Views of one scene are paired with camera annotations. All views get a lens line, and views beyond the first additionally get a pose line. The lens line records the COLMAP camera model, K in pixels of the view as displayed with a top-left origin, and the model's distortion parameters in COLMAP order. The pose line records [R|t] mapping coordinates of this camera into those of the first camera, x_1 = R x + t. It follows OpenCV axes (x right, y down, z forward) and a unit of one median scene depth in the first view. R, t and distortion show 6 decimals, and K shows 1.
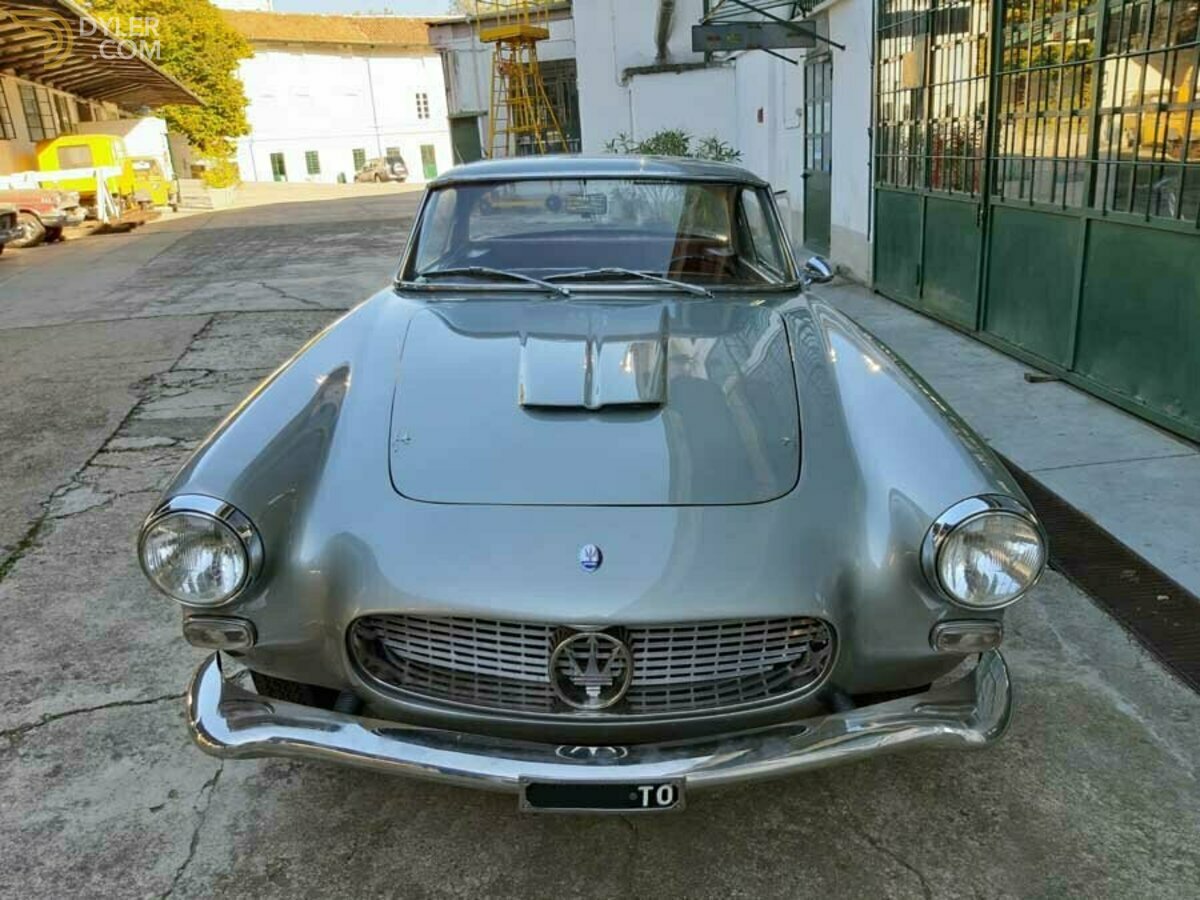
lens RADIAL K [[969.8, 0, 601.7], [0, 969.8, 450.2], [0, 0, 1]] dist [0.007600, -0.048304]
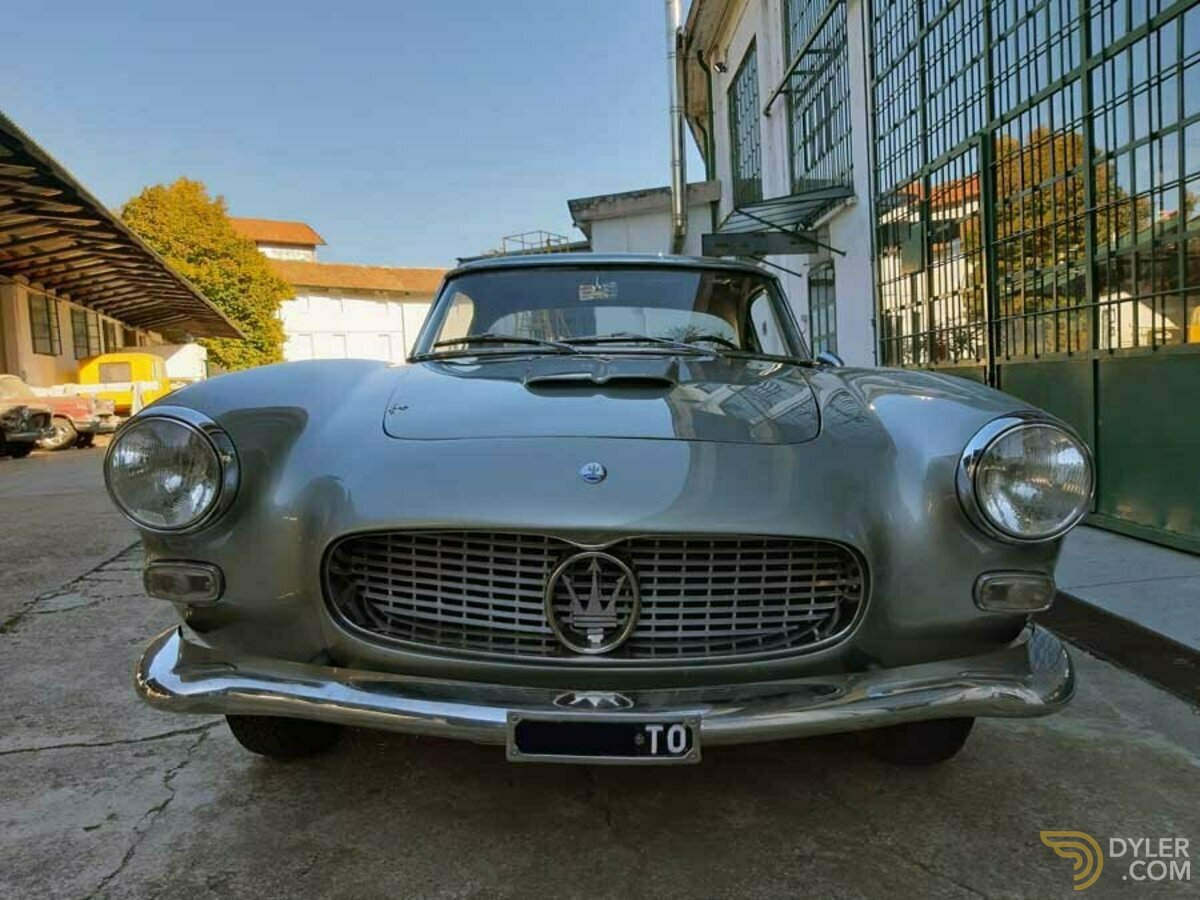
lens RADIAL K [[962.9, 0, 603.9], [0, 962.9, 439.3], [0, 0, 1]] dist [0.036136, -0.092724]
pose [[0.999863, 0.008700, -0.014060, 0.002697], [-0.011879, 0.969484, -0.244867, 0.078787], [0.011500, 0.245000, 0.969455, 0.027937]]
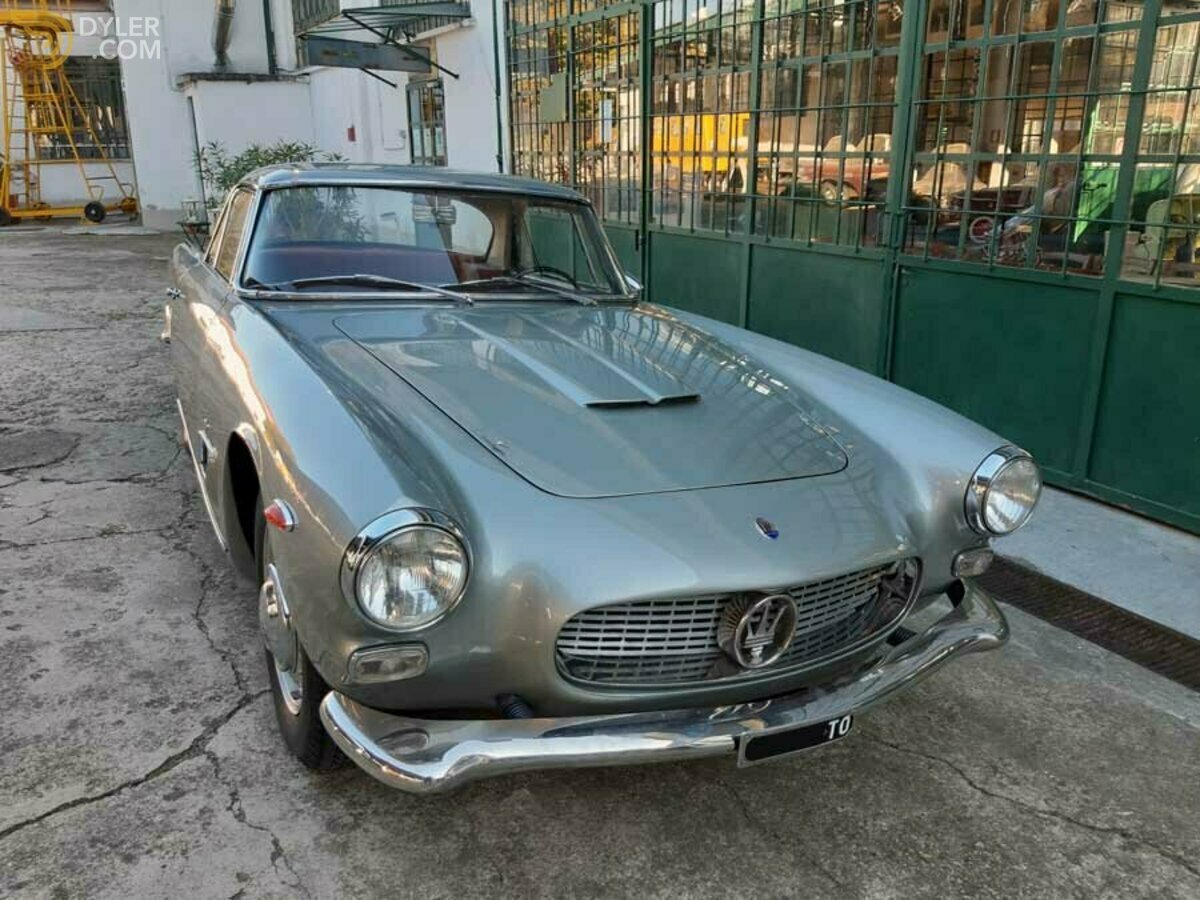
lens RADIAL K [[949.7, 0, 619.4], [0, 949.7, 452.7], [0, 0, 1]] dist [0.040008, -0.071457]
pose [[0.885139, -0.075374, 0.459182, -0.170571], [0.082698, 0.996566, 0.004172, 0.001453], [-0.457919, 0.034280, 0.888333, 0.026733]]
